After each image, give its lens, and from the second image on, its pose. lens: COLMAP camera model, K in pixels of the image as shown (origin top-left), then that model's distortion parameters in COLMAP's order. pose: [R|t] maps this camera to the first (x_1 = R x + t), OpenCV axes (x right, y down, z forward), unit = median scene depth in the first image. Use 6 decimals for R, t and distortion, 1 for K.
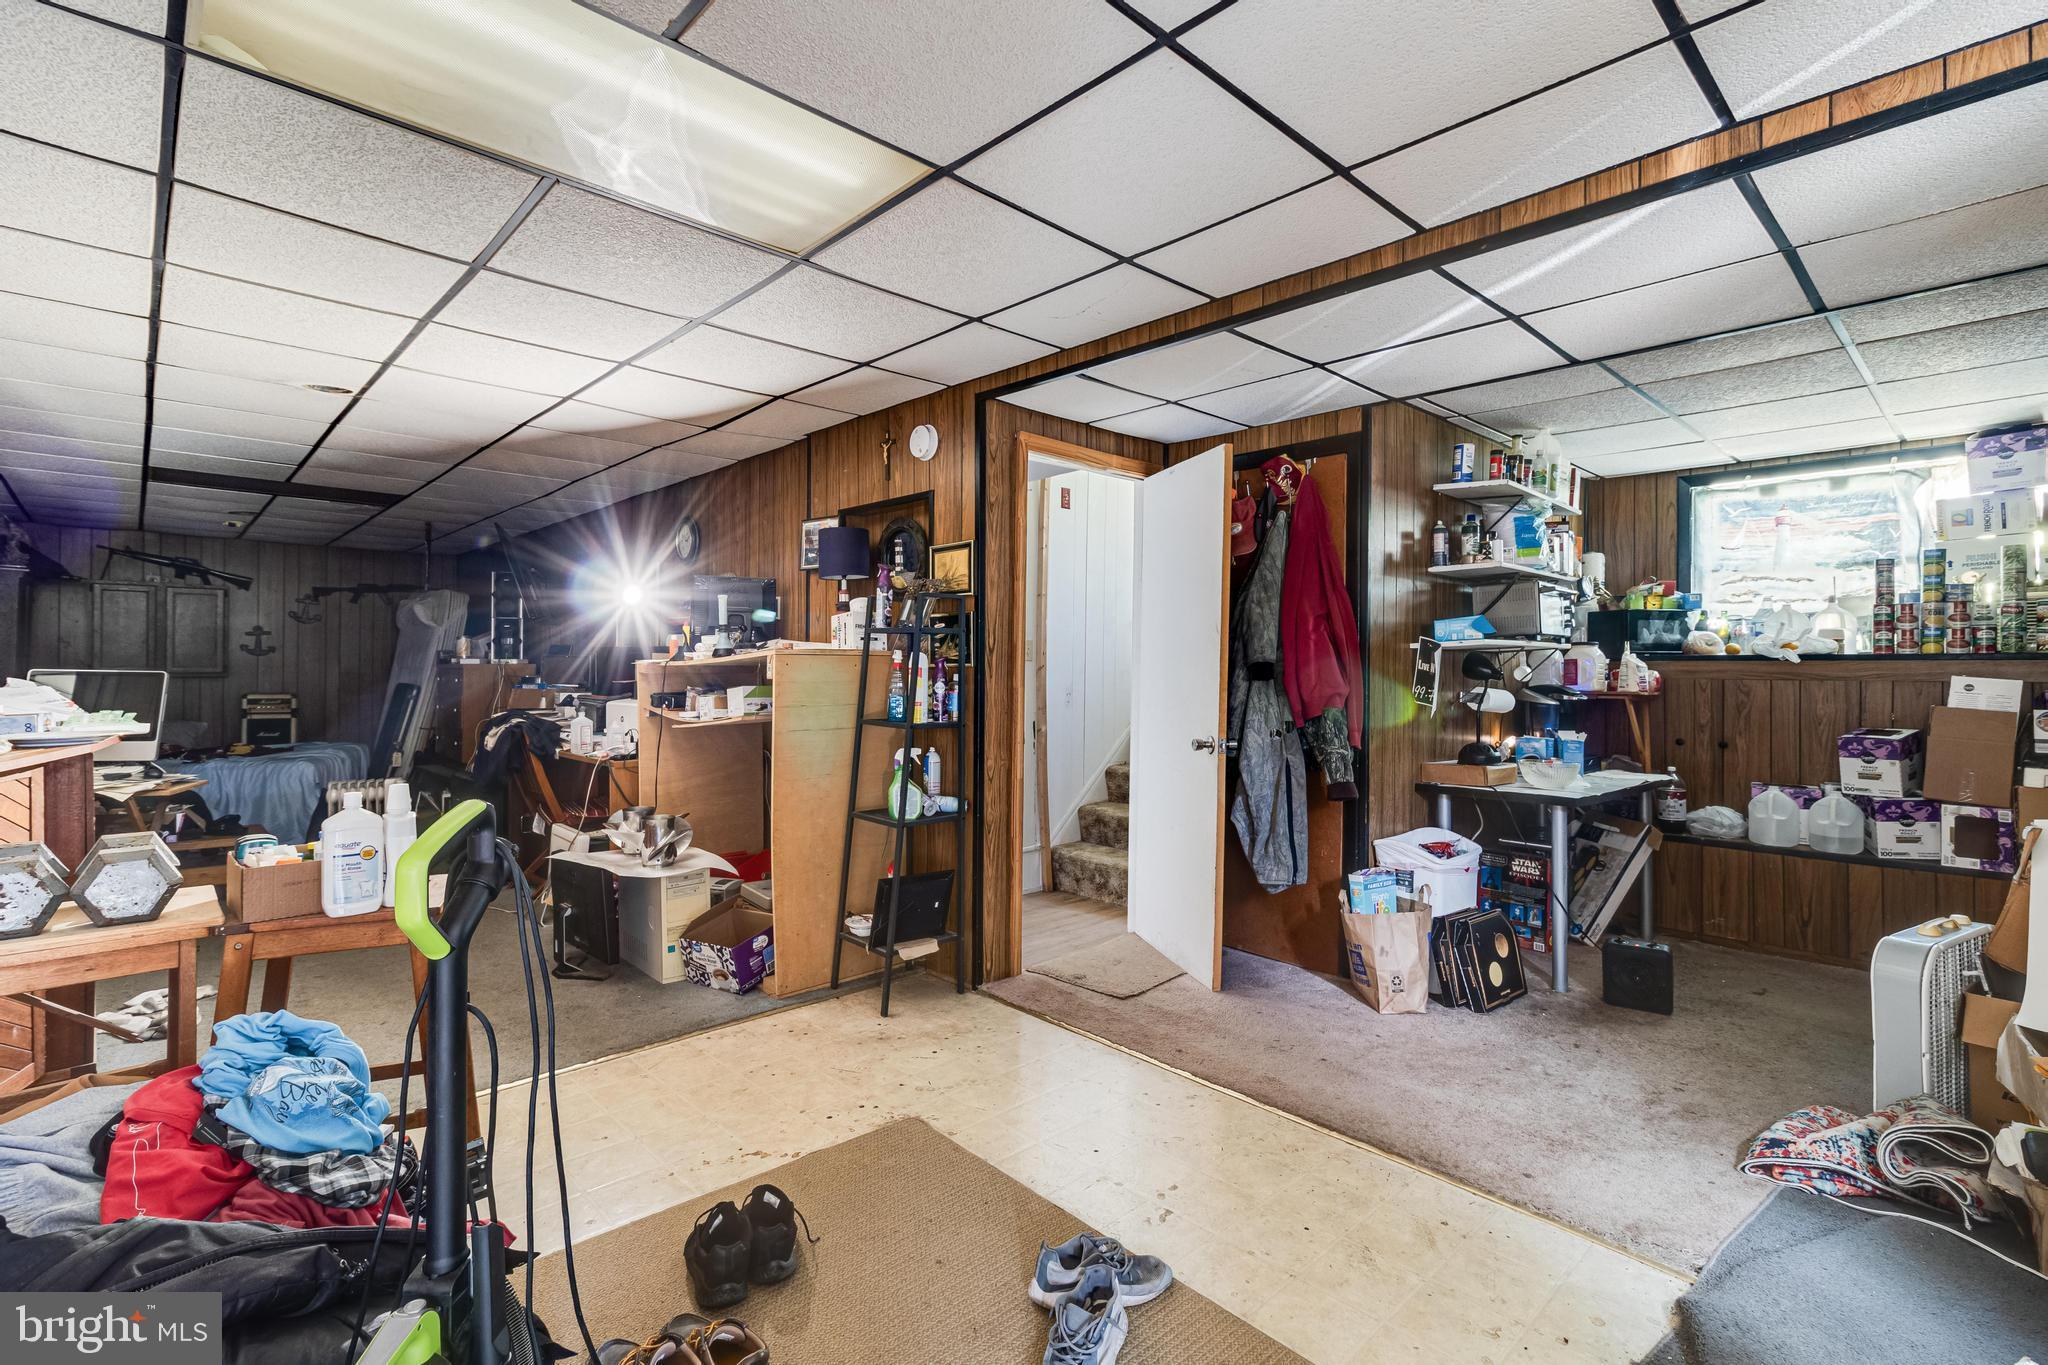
lens RADIAL K [[944.8, 0, 1022.9], [0, 944.8, 672.1], [0, 0, 1]] dist [0.002704, 0.000245]
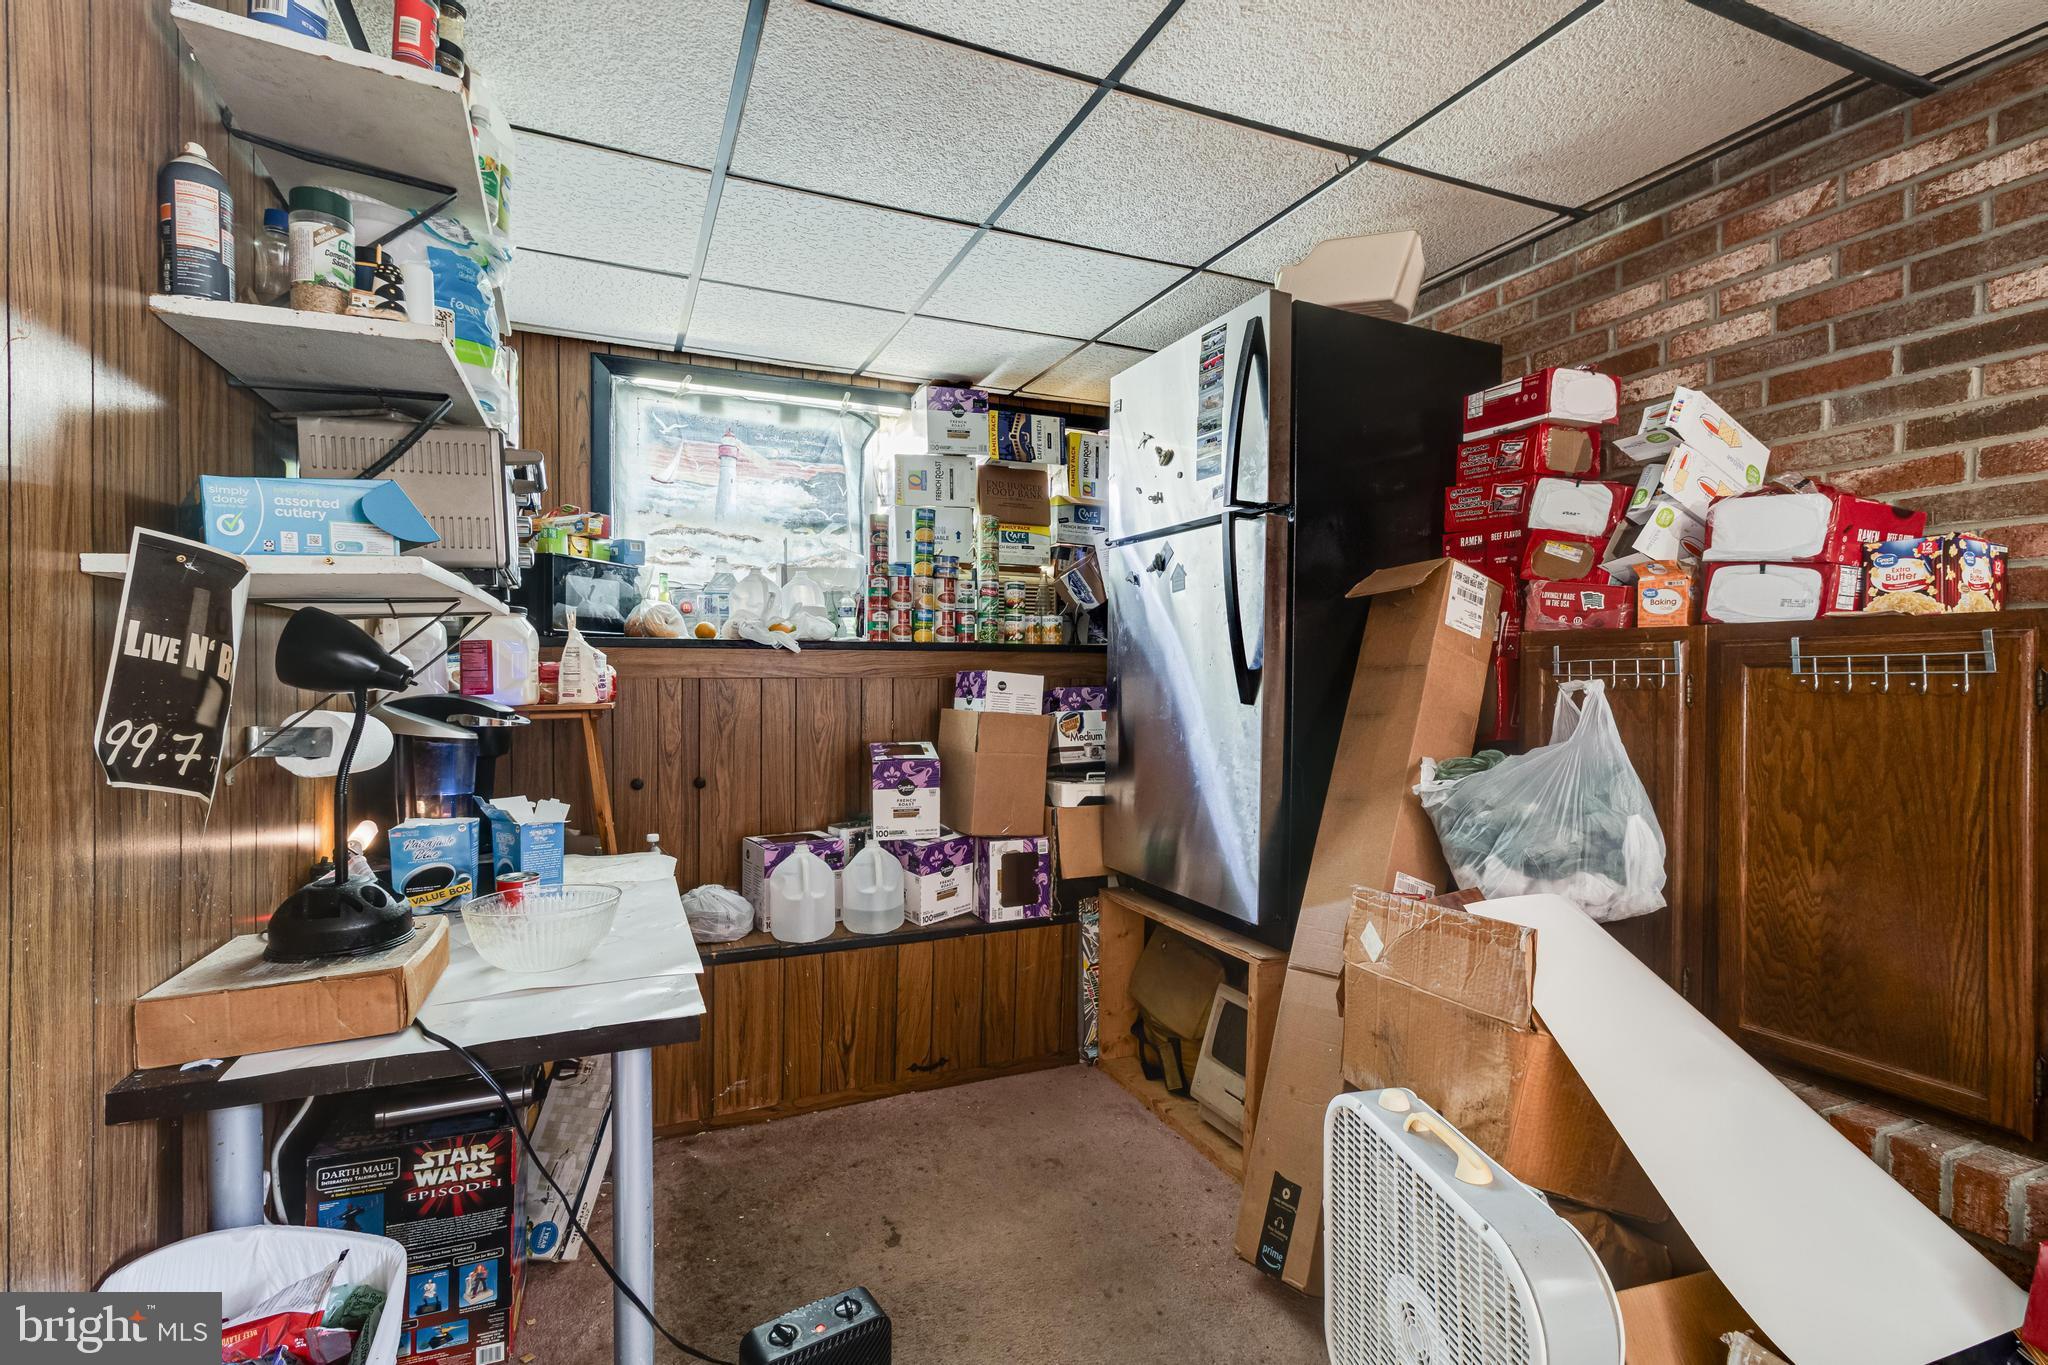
lens RADIAL K [[944.8, 0, 1019.6], [0, 944.8, 675.0], [0, 0, 1]] dist [0.002704, 0.000245]
pose [[0.333608, -0.009948, 0.942660, 0.241096], [0.002501, 0.999950, 0.009668, 0.000044], [-0.942709, -0.000867, 0.333616, 0.642726]]
